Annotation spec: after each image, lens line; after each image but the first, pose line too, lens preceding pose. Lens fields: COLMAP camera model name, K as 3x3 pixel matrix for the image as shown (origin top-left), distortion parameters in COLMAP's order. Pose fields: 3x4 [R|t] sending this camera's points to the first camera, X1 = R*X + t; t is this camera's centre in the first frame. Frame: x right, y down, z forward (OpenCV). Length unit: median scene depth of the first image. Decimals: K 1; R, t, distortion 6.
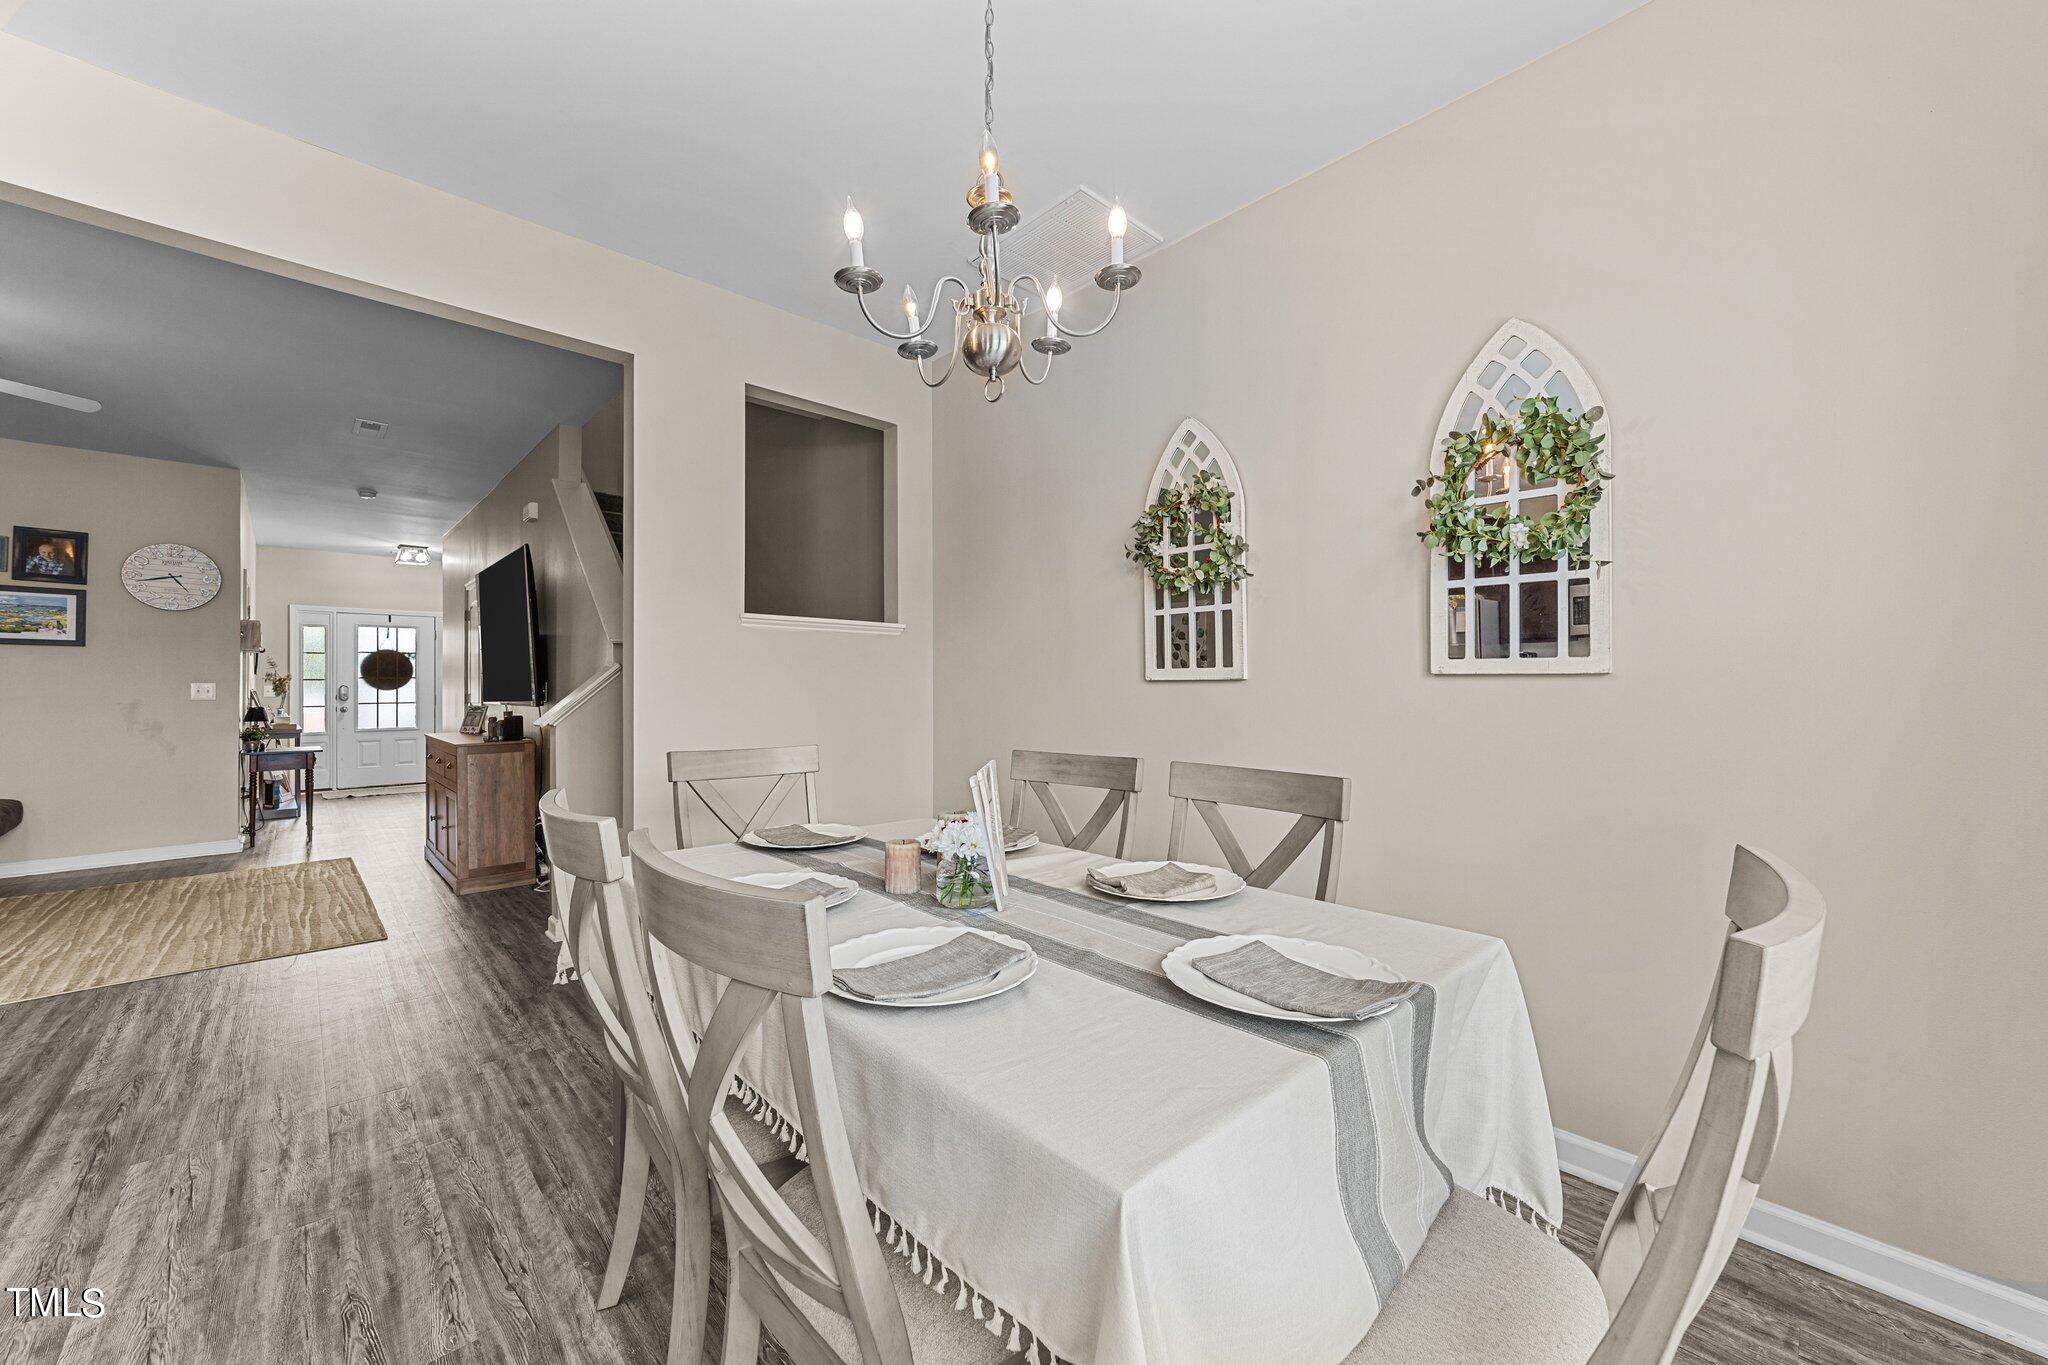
lens RADIAL K [[785.9, 0, 1022.2], [0, 785.9, 678.8], [0, 0, 1]] dist [-0.013515, 0.007314]
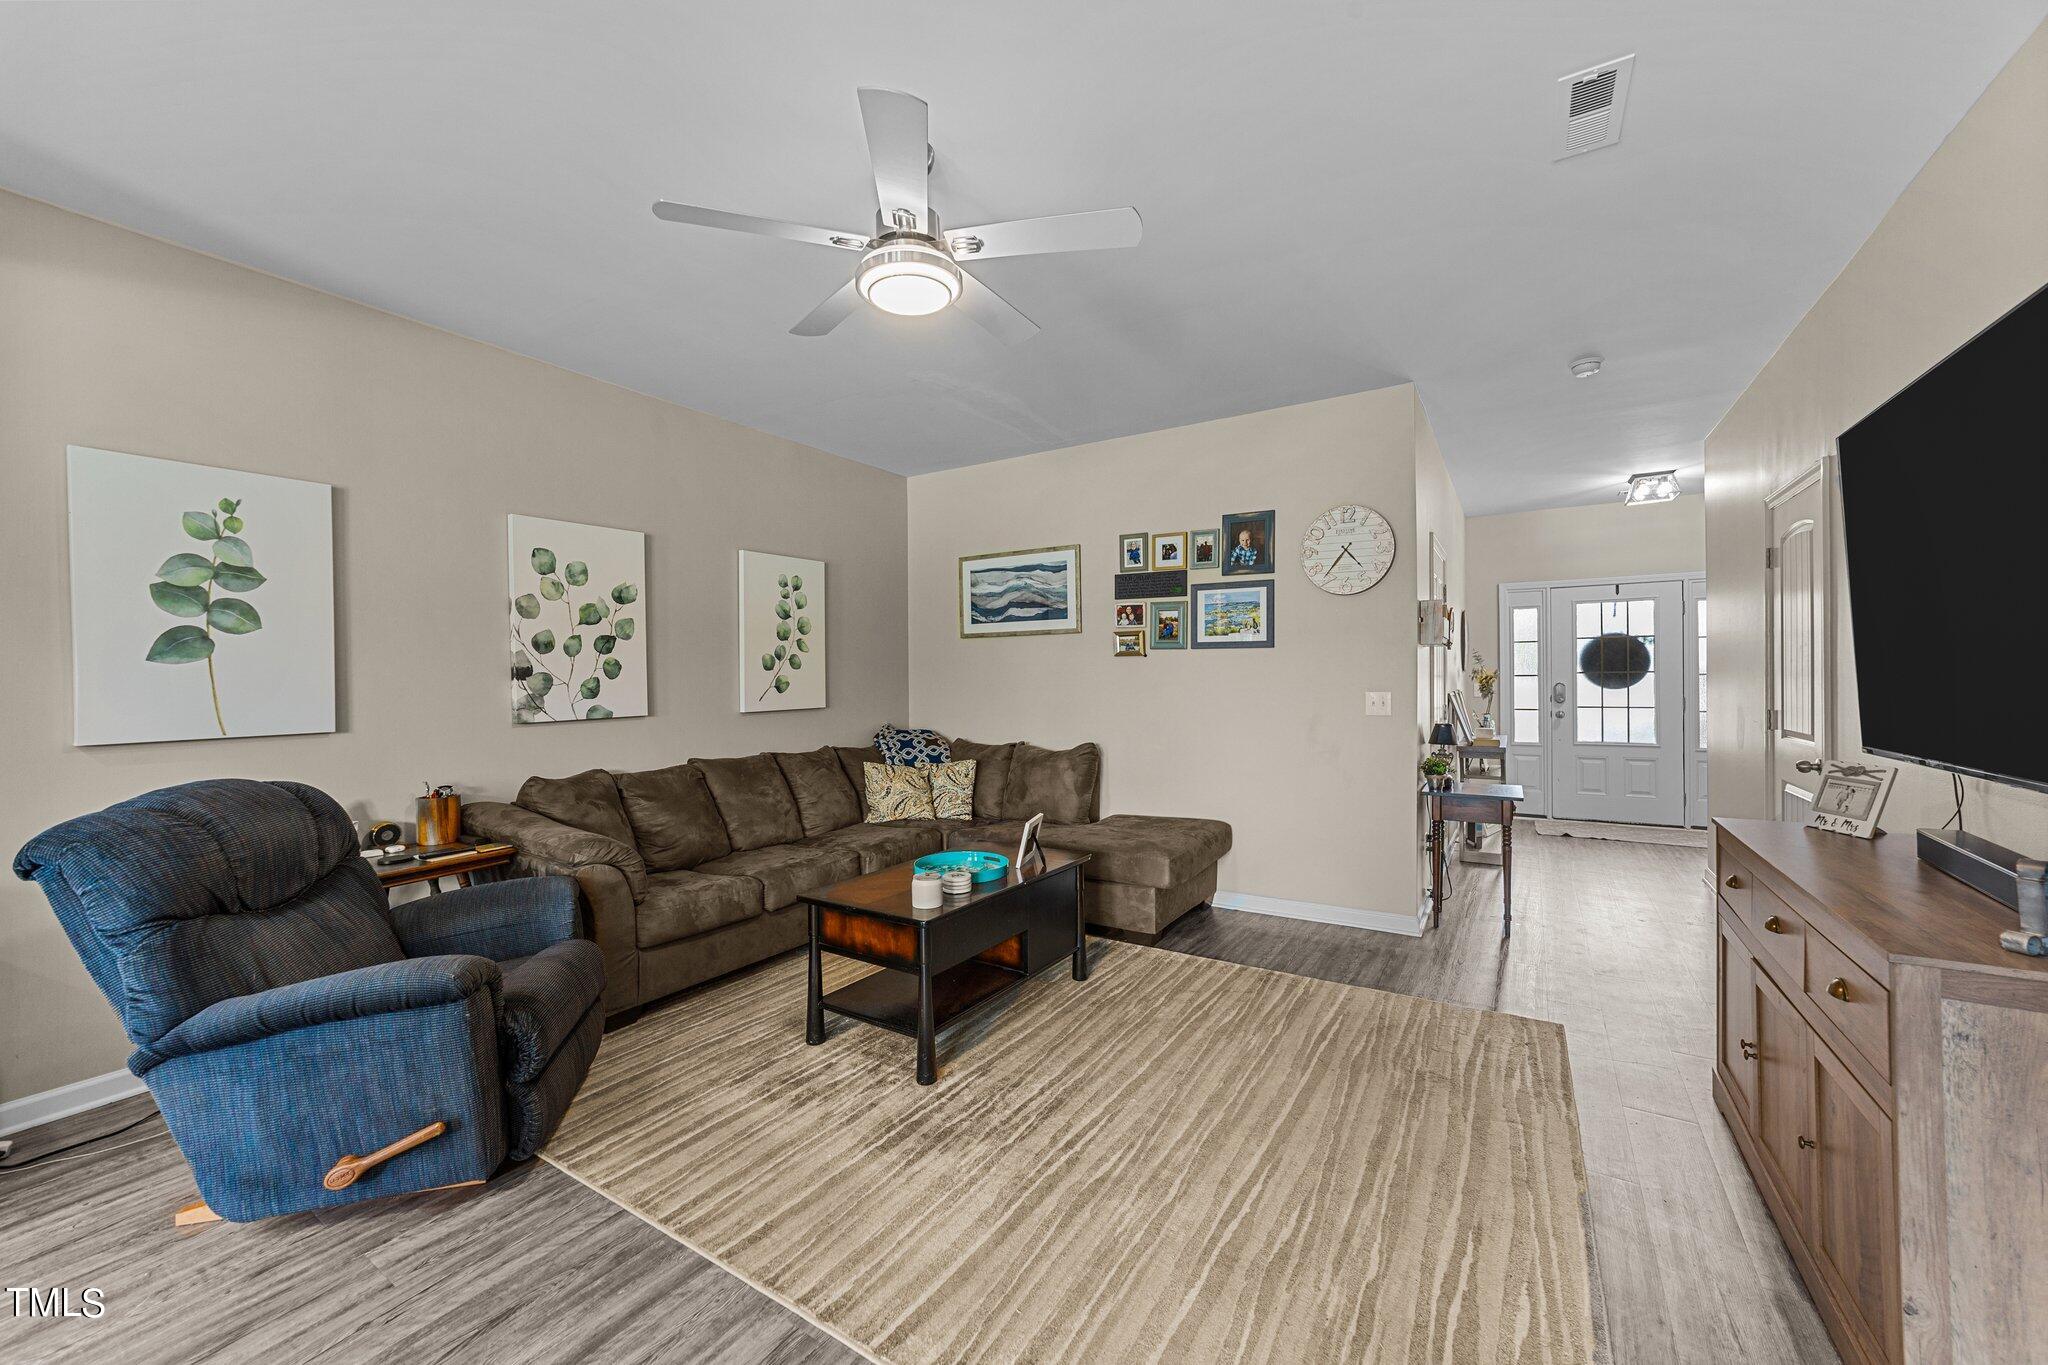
lens RADIAL K [[785.9, 0, 1026.0], [0, 785.9, 682.7], [0, 0, 1]] dist [-0.013515, 0.007314]
pose [[0.248269, 0.008829, -0.968651, -0.549957], [0.017274, 0.999759, 0.013540, -0.023829], [0.968537, -0.020094, 0.248057, 0.651572]]
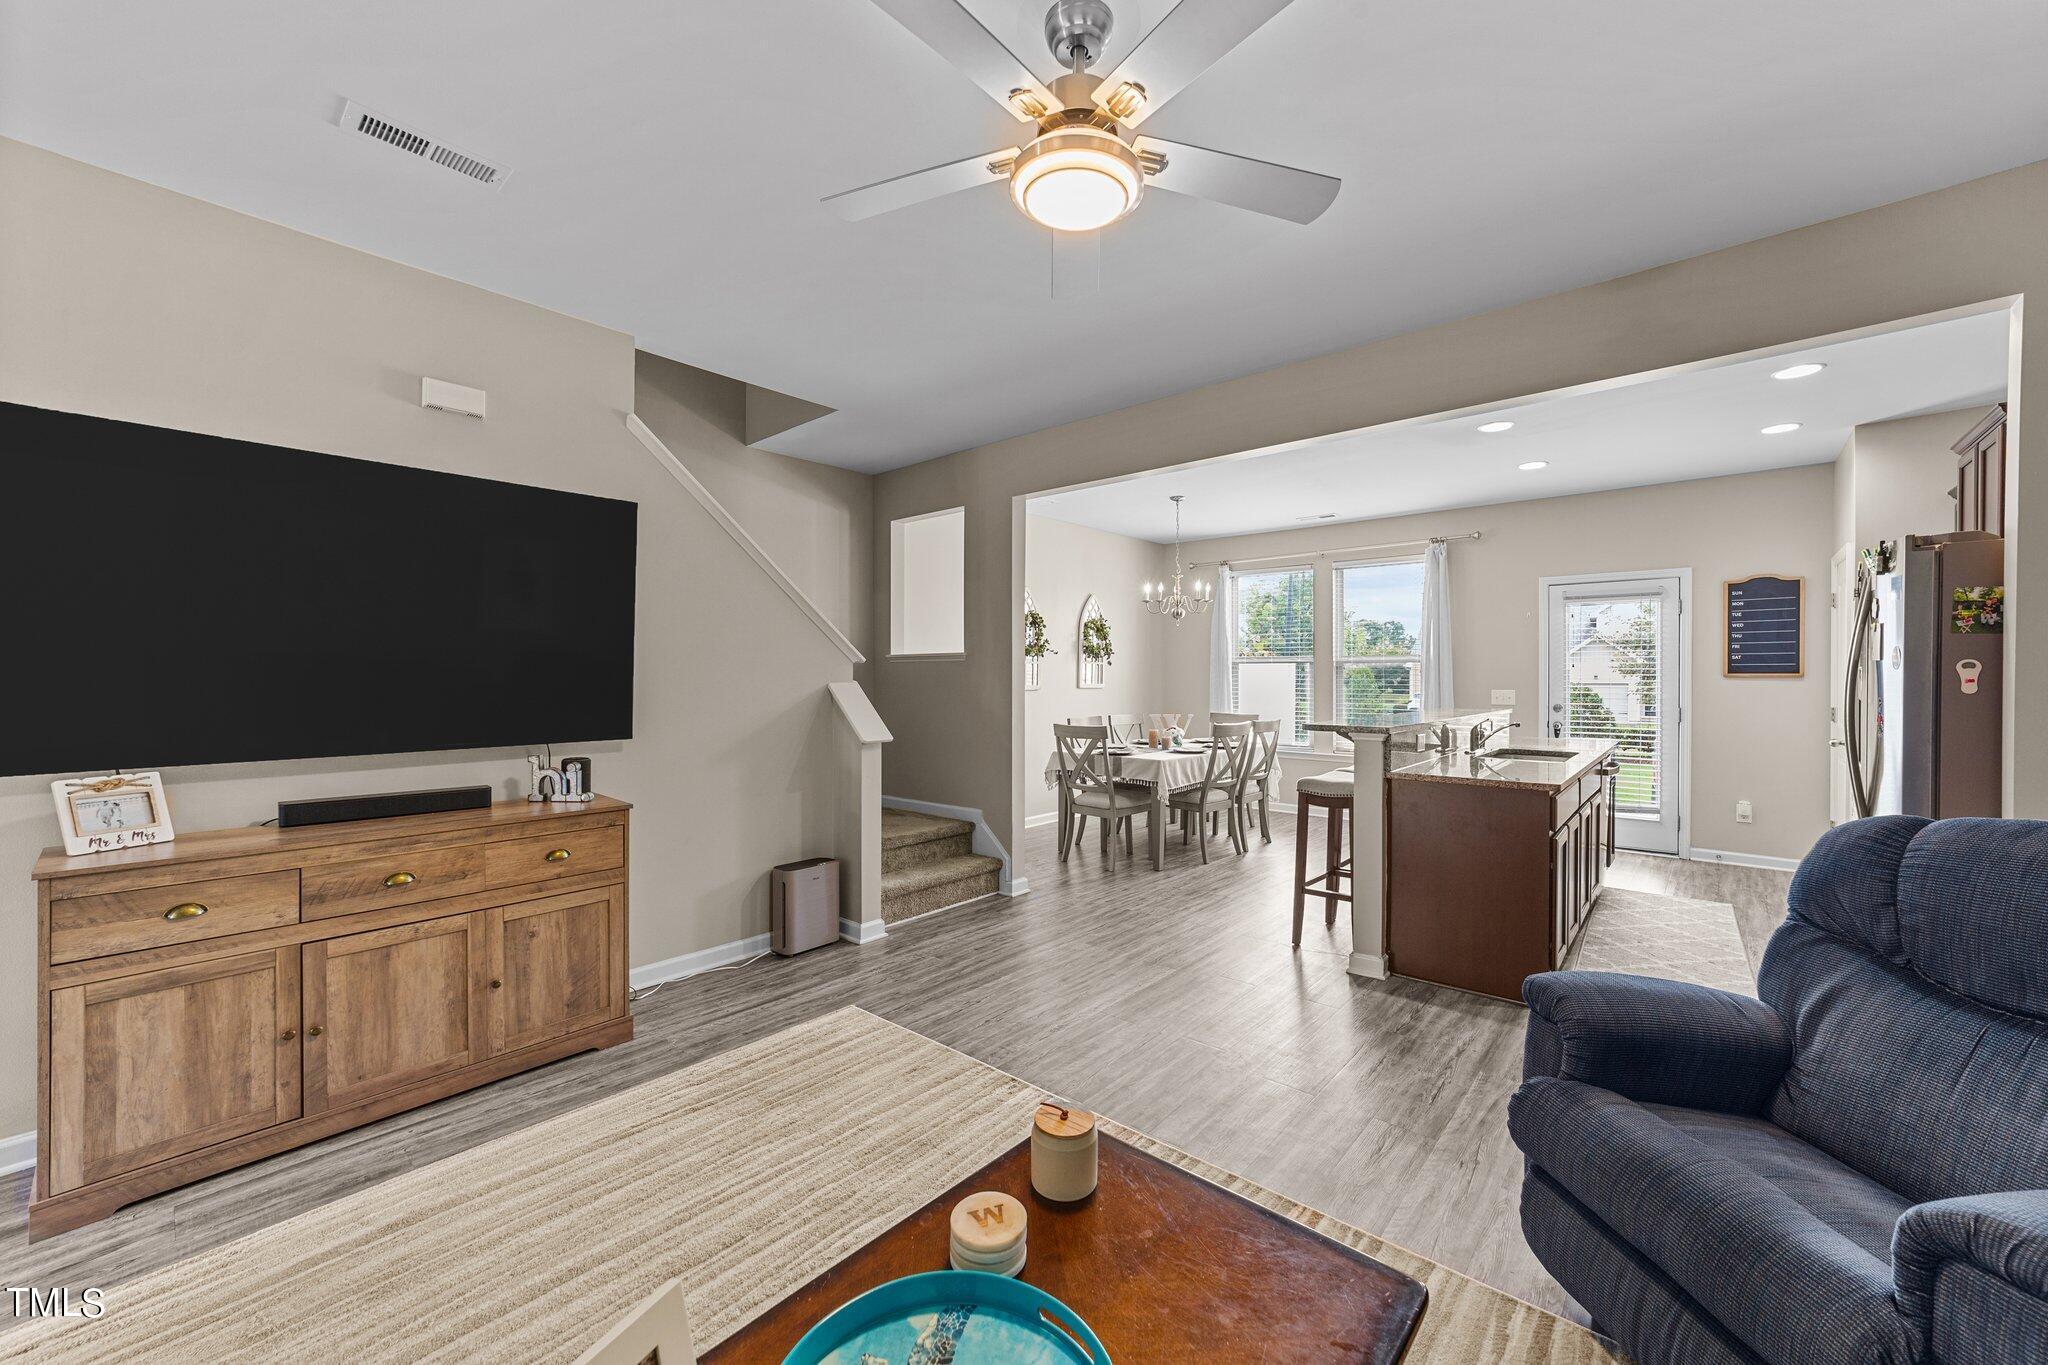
lens RADIAL K [[785.9, 0, 1023.3], [0, 785.9, 682.3], [0, 0, 1]] dist [-0.013515, 0.007314]
pose [[-0.086904, -0.006703, 0.996194, -1.456693], [-0.011668, 0.999916, 0.005710, -0.023160], [-0.996148, -0.011127, -0.086975, 0.769083]]
